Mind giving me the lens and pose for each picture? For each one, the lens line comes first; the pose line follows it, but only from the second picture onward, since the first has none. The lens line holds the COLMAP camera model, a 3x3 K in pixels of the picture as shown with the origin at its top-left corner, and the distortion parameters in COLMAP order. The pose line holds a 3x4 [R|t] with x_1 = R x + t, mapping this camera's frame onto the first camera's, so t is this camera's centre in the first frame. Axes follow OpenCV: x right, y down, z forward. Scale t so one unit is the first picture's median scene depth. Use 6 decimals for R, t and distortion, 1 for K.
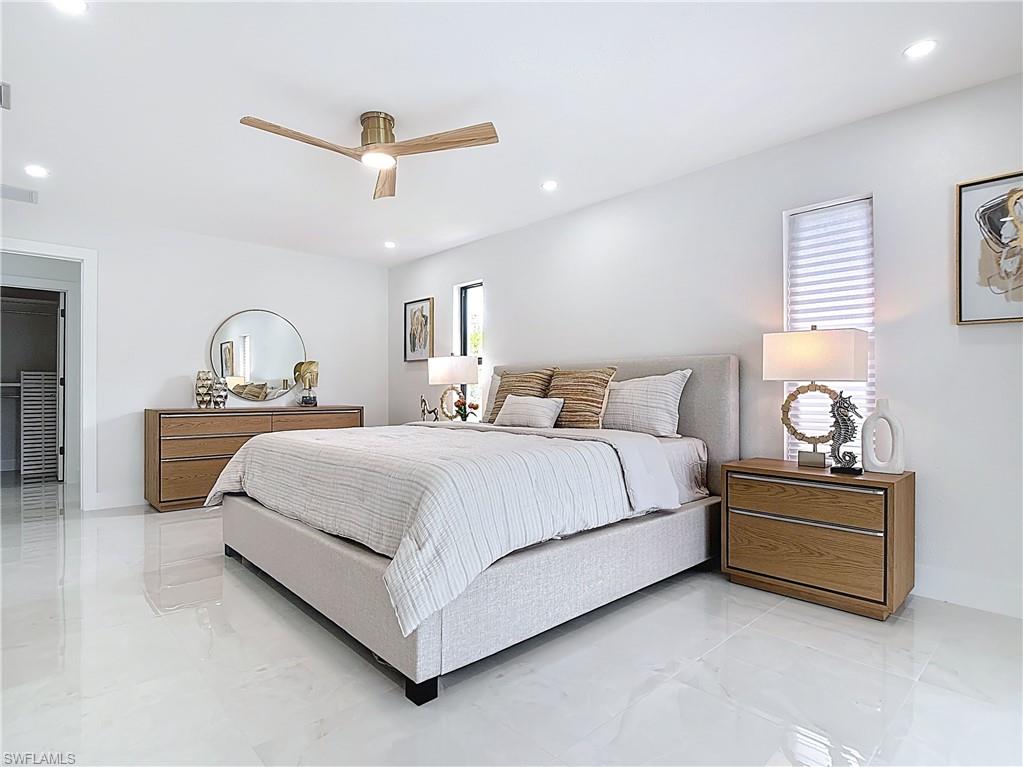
lens RADIAL K [[569.7, 0, 509.3], [0, 569.7, 390.1], [0, 0, 1]] dist [0.005693, -0.019778]
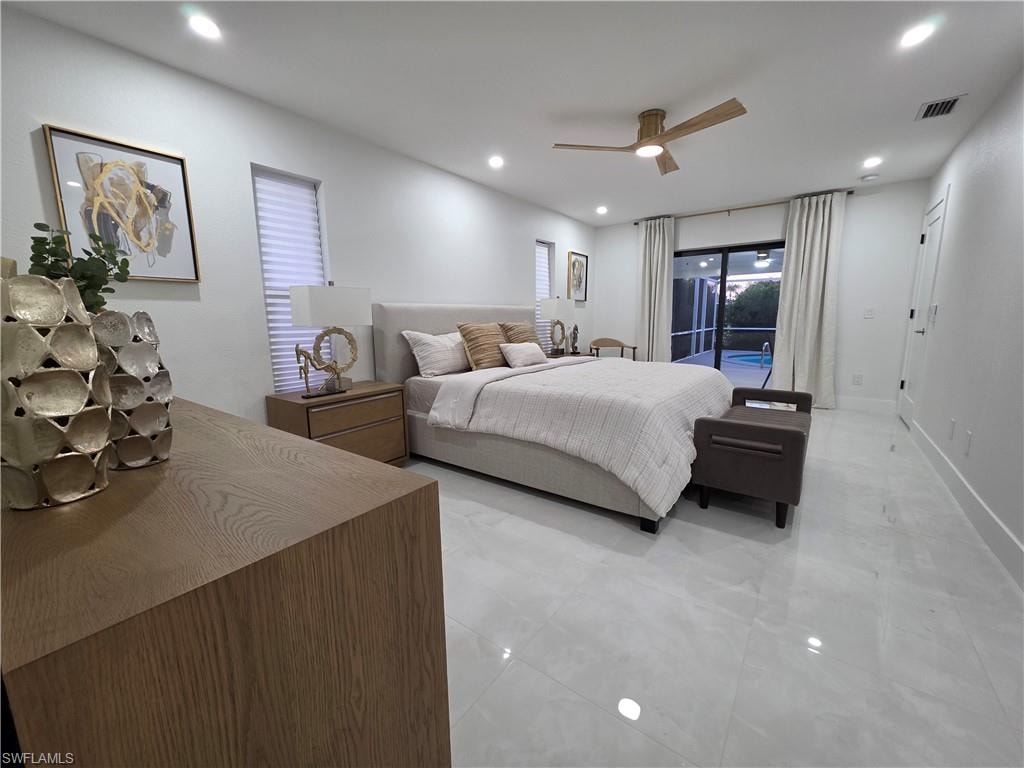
lens RADIAL K [[419.4, 0, 510.6], [0, 419.4, 379.0], [0, 0, 1]] dist [-0.003262, -0.000332]
pose [[-0.212229, -0.150568, 0.965551, -0.584140], [0.002388, 0.987976, 0.154590, -0.021675], [-0.977217, 0.035114, -0.209317, 0.777431]]
